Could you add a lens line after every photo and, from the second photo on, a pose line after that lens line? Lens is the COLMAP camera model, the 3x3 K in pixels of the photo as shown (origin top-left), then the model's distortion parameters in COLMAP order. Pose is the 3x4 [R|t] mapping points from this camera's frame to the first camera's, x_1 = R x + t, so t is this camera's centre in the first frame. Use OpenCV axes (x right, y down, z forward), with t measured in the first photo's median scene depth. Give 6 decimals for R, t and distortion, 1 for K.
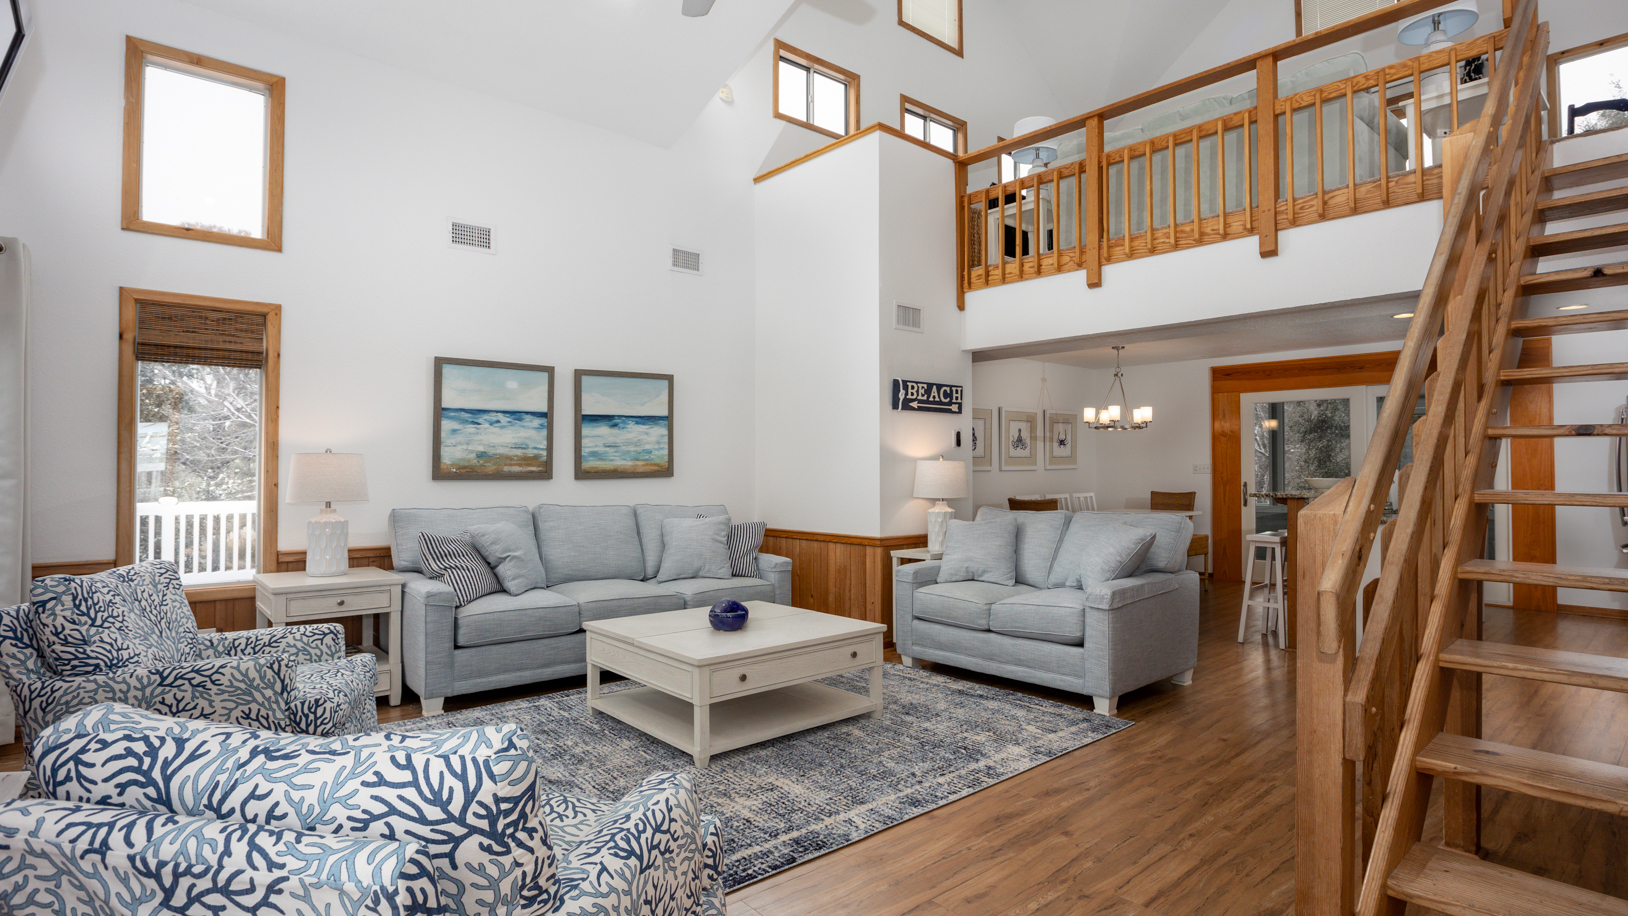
lens RADIAL K [[796.3, 0, 814.0], [0, 796.3, 458.0], [0, 0, 1]] dist [-0.080425, 0.000053]
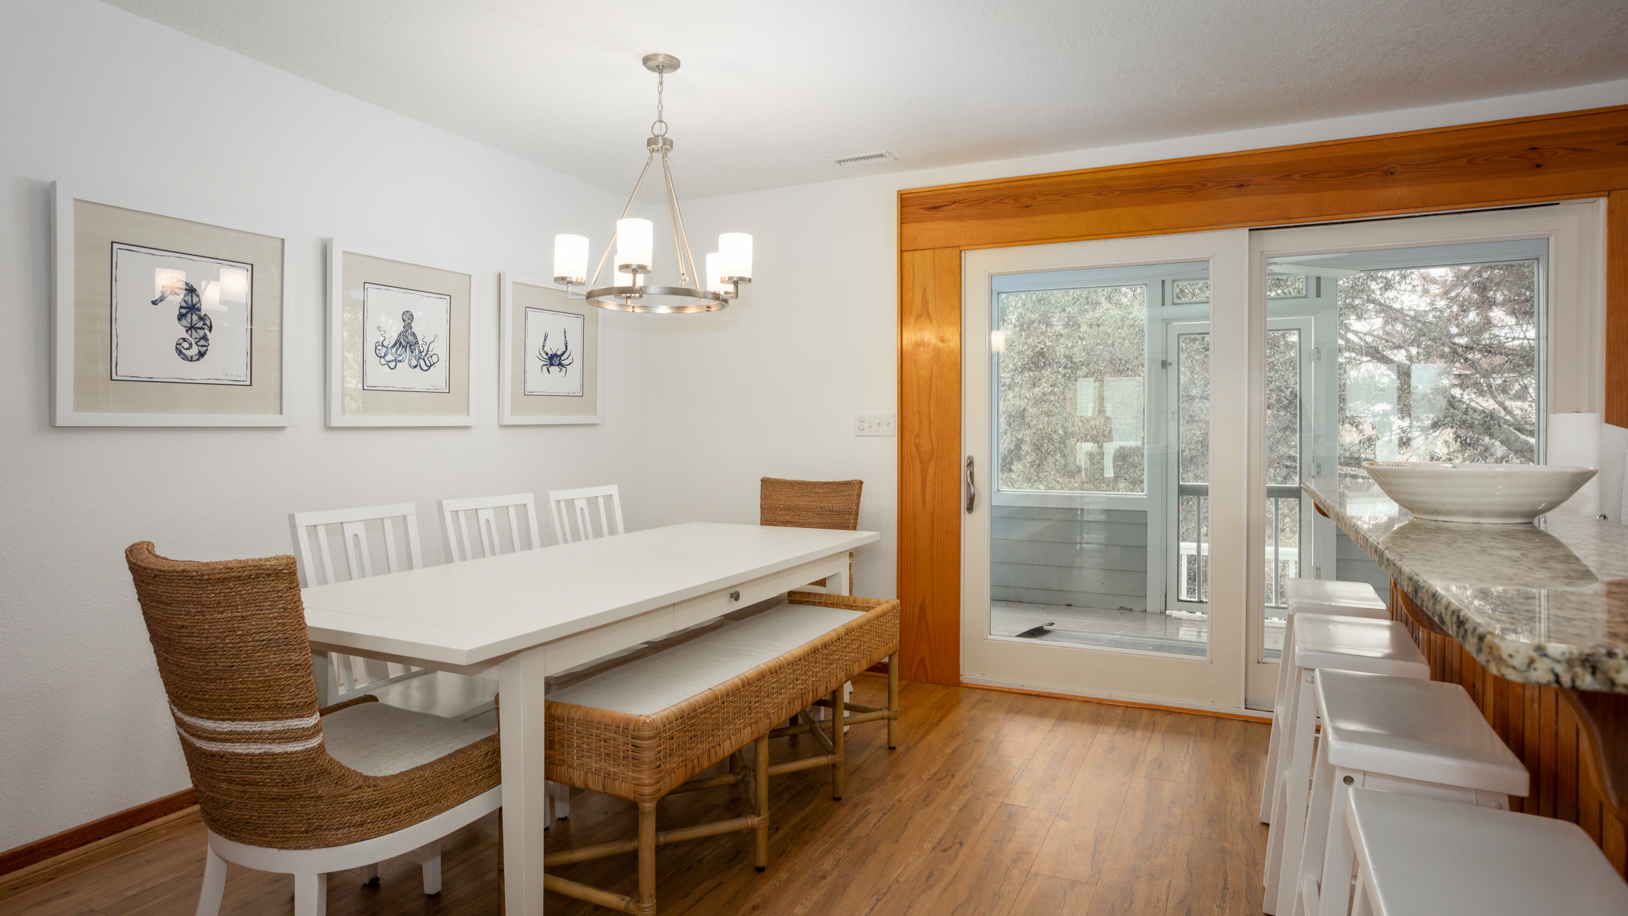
lens RADIAL K [[946.2, 0, 814.0], [0, 946.2, 458.0], [0, 0, 1]] dist [-0.000657, 0.000355]
pose [[0.910227, -0.011324, 0.413954, 0.260276], [-0.007175, 0.999045, 0.043106, 0.009668], [-0.414046, -0.042207, 0.909277, 0.561233]]
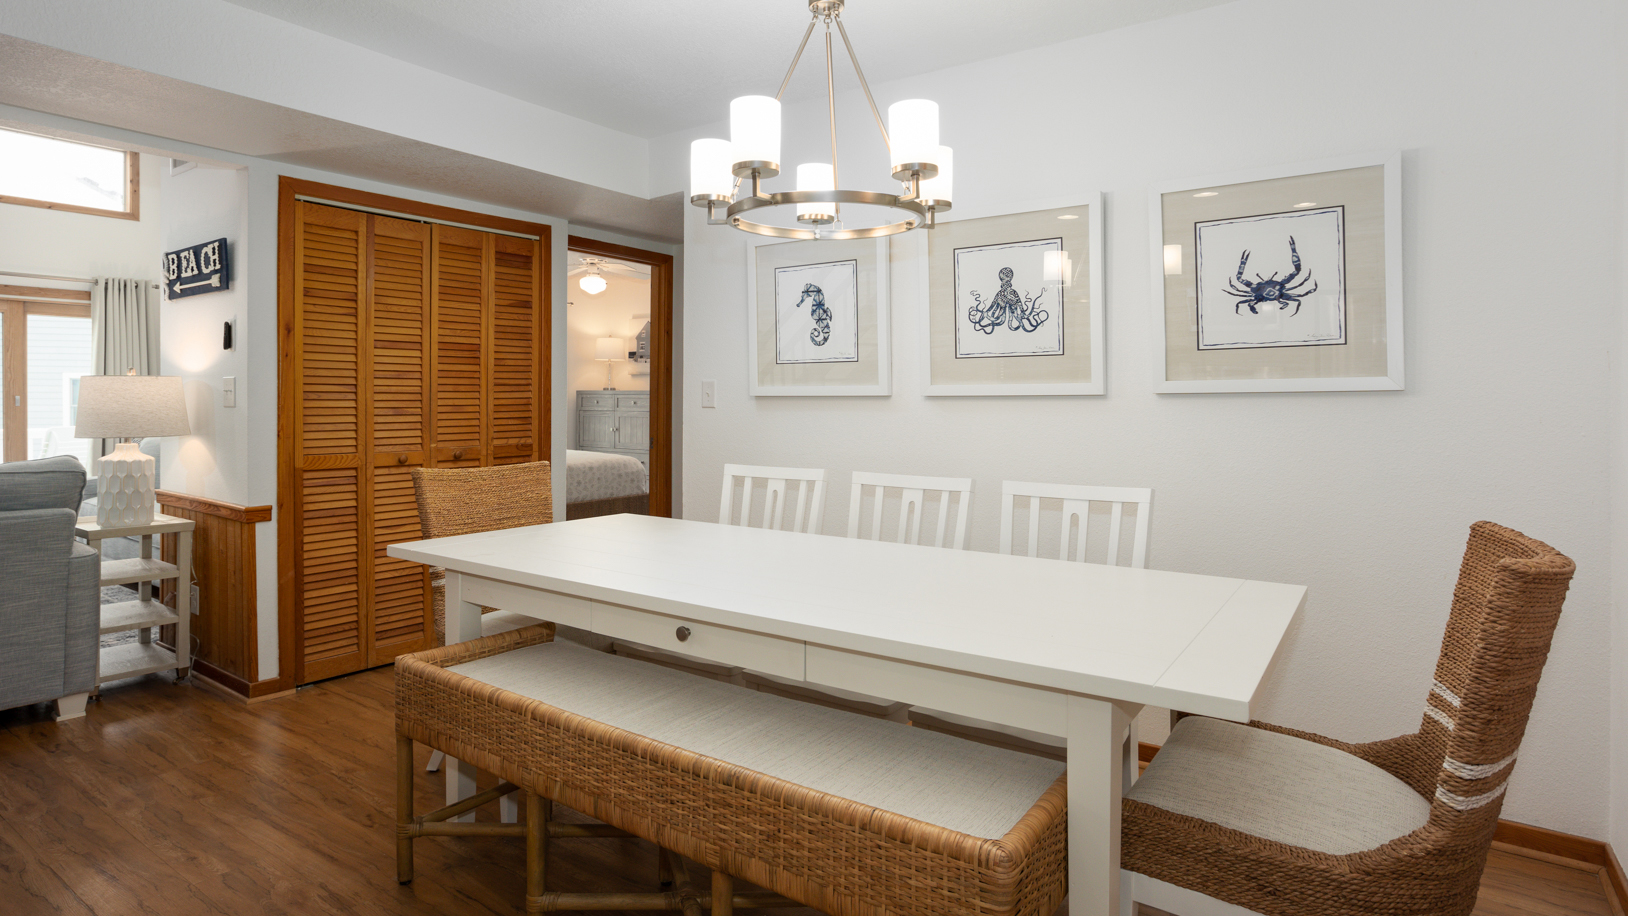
lens RADIAL K [[909.3, 0, 812.3], [0, 909.3, 400.9], [0, 0, 1]] dist [-0.018892, 0.001726]
pose [[0.241191, 0.004717, -0.970466, 0.623962], [0.008870, 0.999936, 0.007064, 0.014192], [0.970437, -0.010312, 0.241134, 0.872183]]
